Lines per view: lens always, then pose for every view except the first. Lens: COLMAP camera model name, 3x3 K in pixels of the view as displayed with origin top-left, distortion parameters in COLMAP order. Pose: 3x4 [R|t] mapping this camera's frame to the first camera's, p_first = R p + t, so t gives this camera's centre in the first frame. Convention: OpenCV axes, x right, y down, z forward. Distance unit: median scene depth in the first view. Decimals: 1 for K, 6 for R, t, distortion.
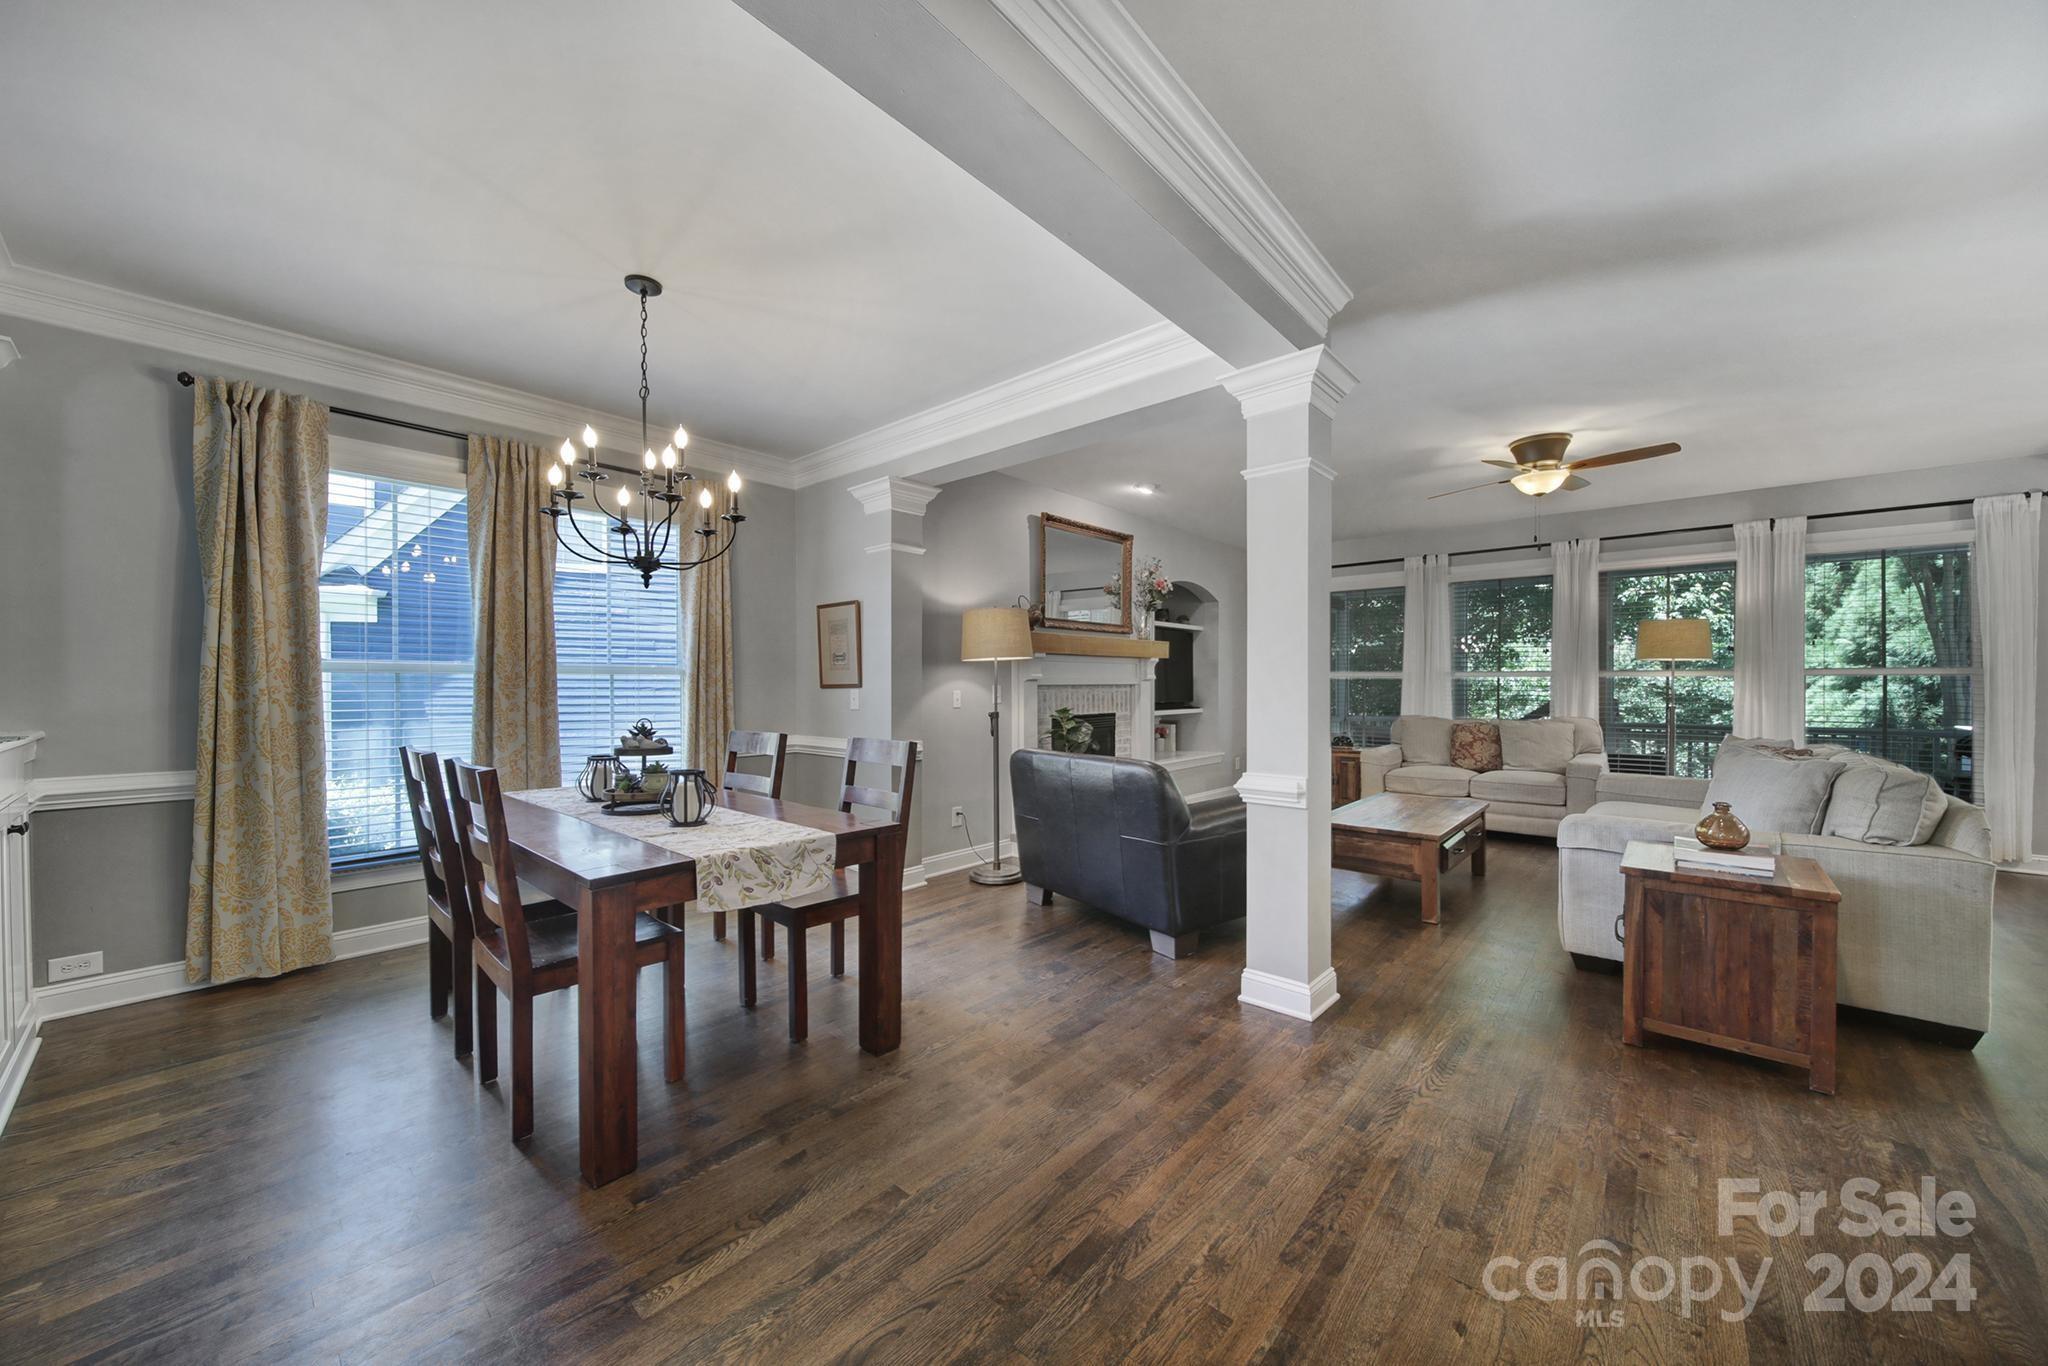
lens RADIAL K [[736.3, 0, 1017.0], [0, 736.3, 684.2], [0, 0, 1]] dist [-0.000302, -0.000297]
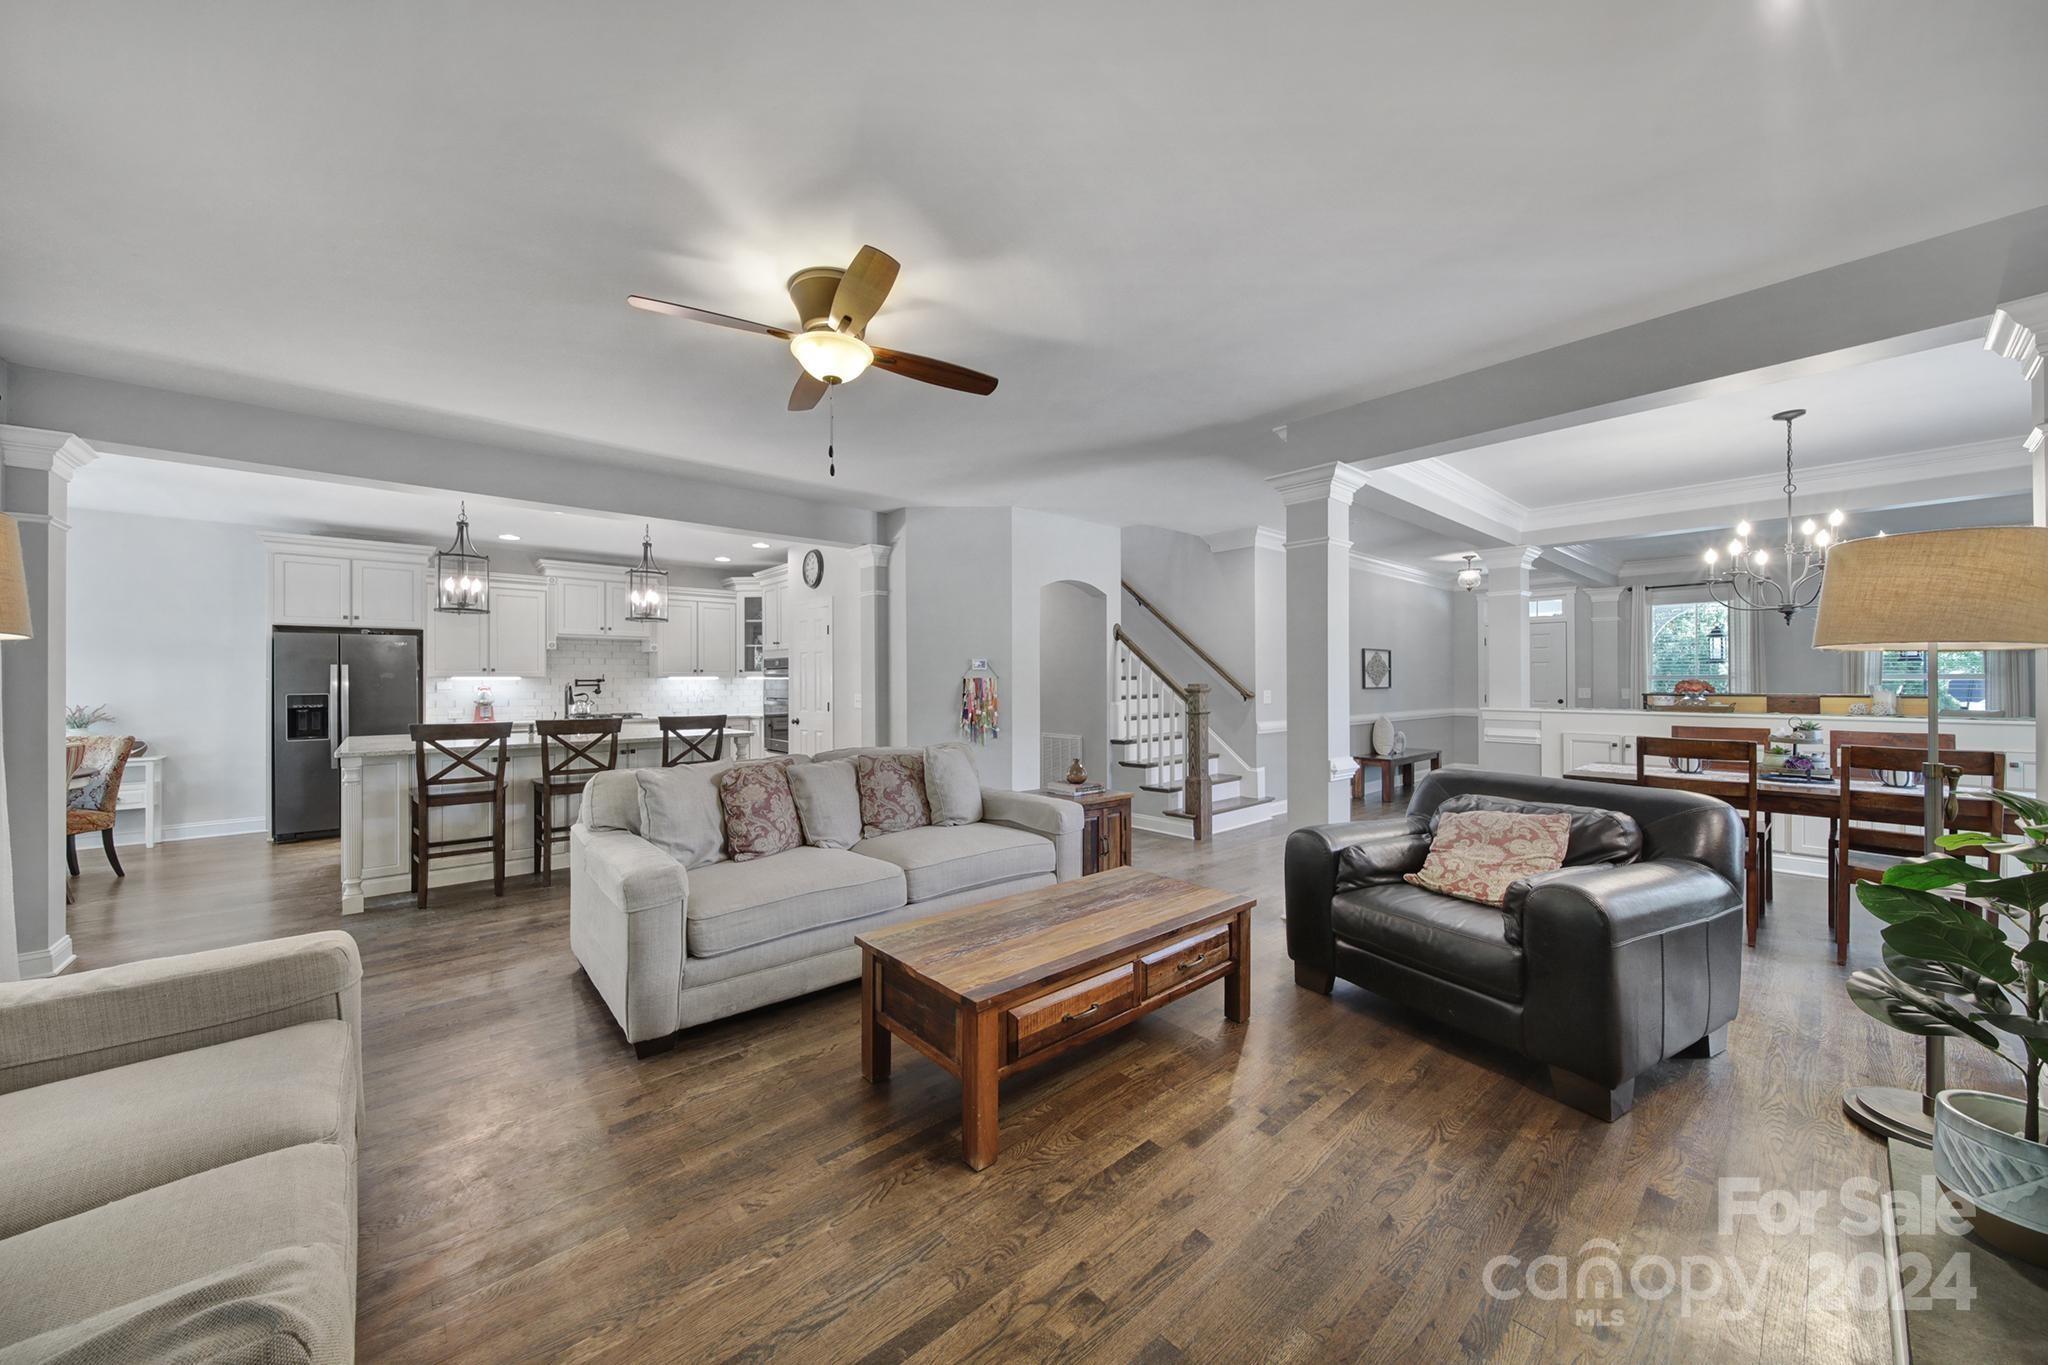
lens RADIAL K [[721.7, 0, 1016.6], [0, 721.7, 676.7], [0, 0, 1]] dist [-0.000899, -0.000331]
pose [[-0.992449, 0.003136, 0.122621, 0.489624], [0.002175, 0.999966, -0.007973, -0.014594], [-0.122642, -0.007646, -0.992422, 1.538196]]
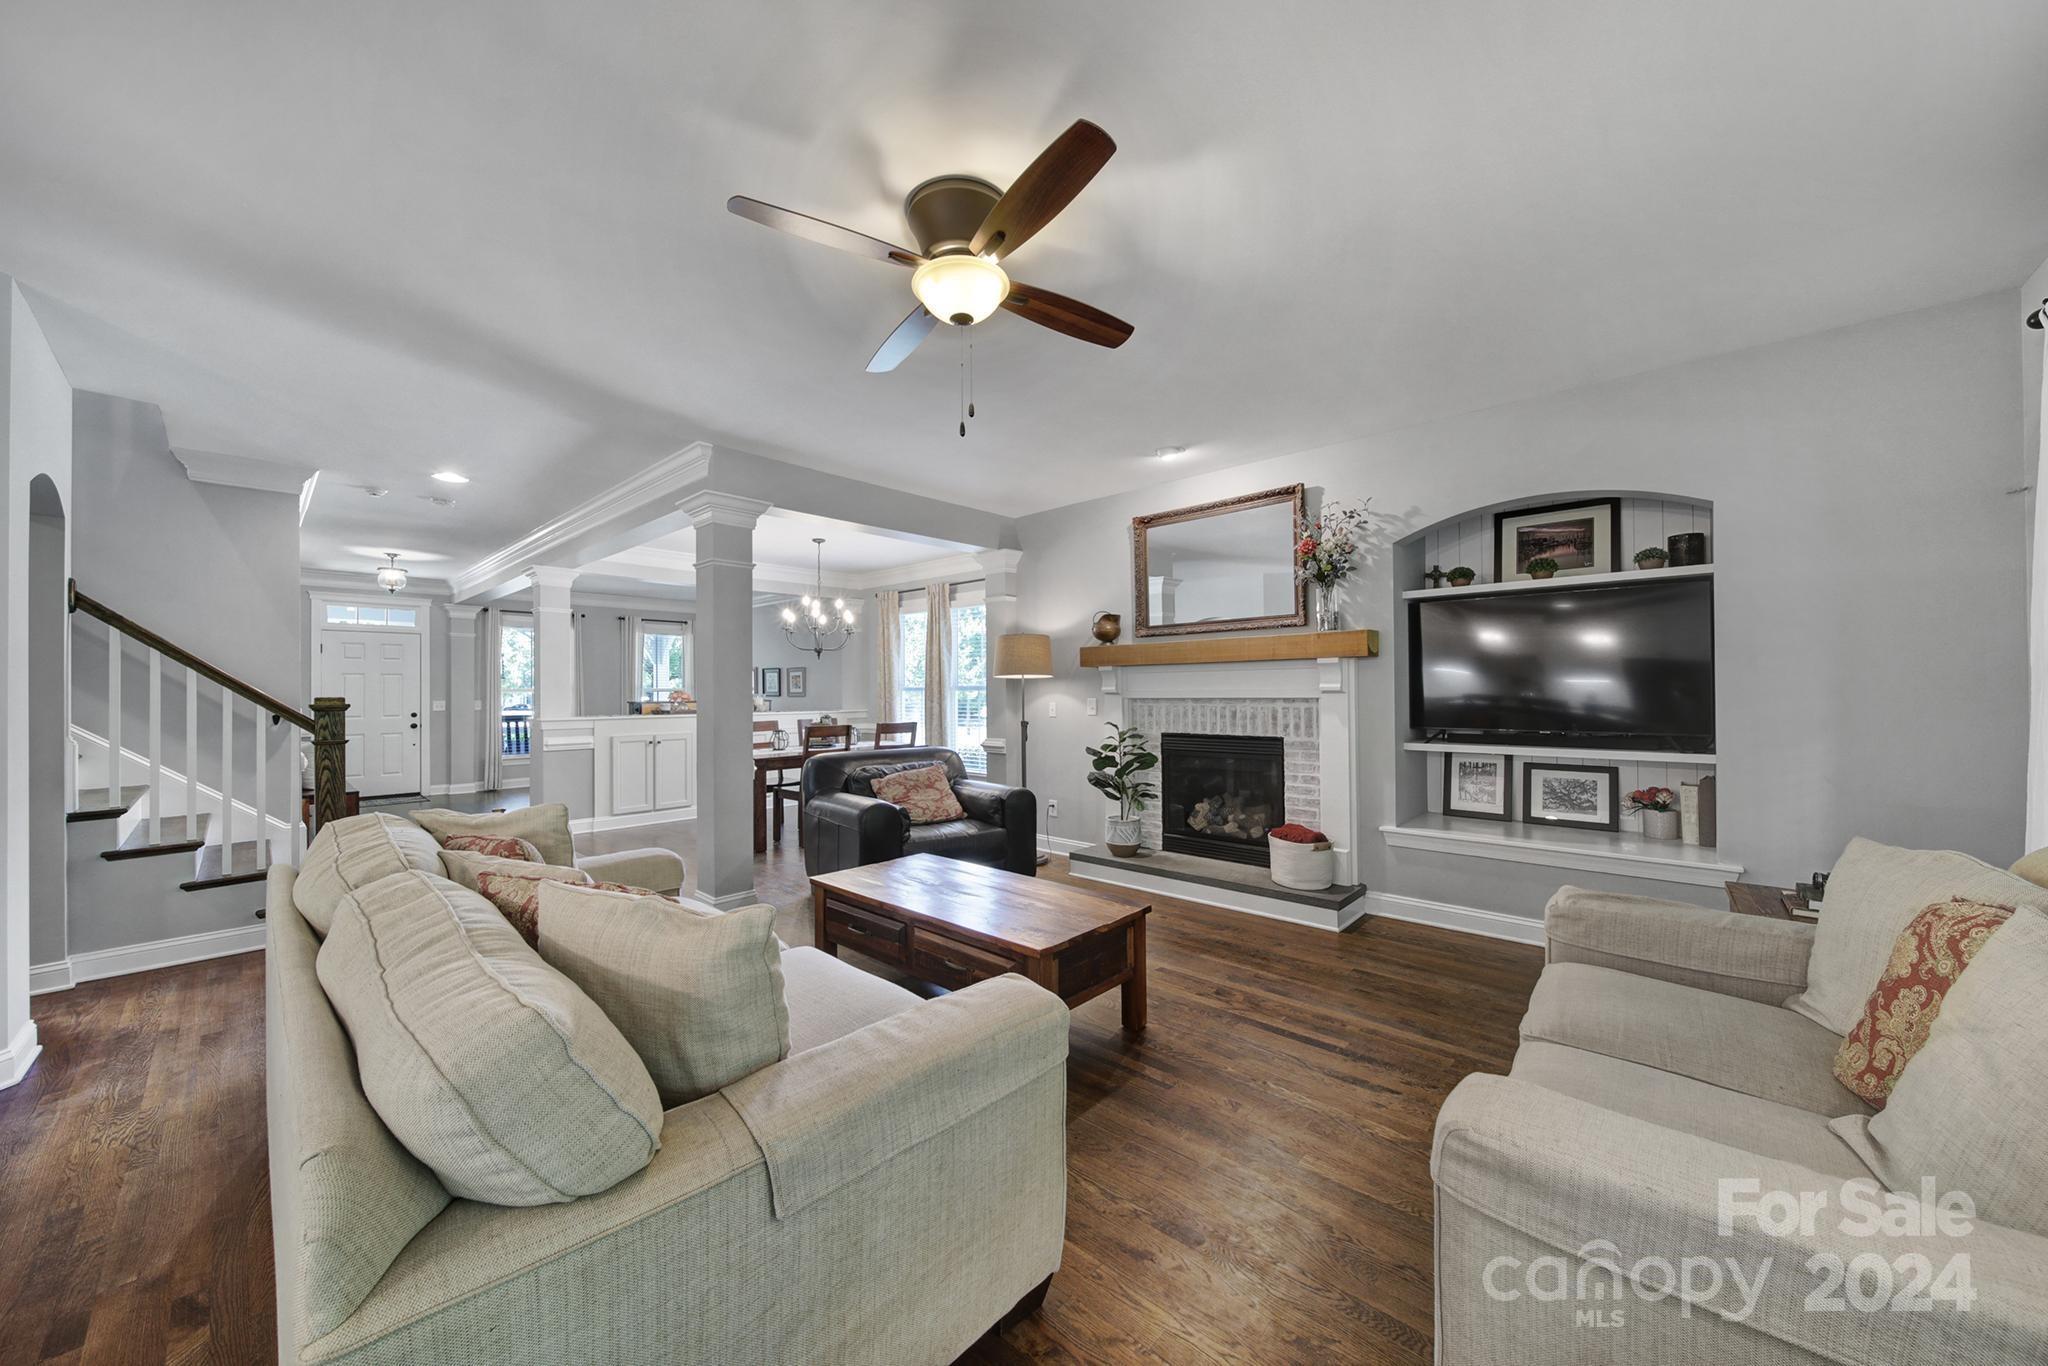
lens RADIAL K [[717.9, 0, 1024.0], [0, 717.9, 683.0], [0, 0, 1]] dist [-0.007683, -0.000134]
pose [[-0.007784, -0.008533, -0.999933, 1.166061], [0.008352, 0.999928, -0.008597, -0.014314], [0.999935, -0.008418, -0.007712, 1.030838]]
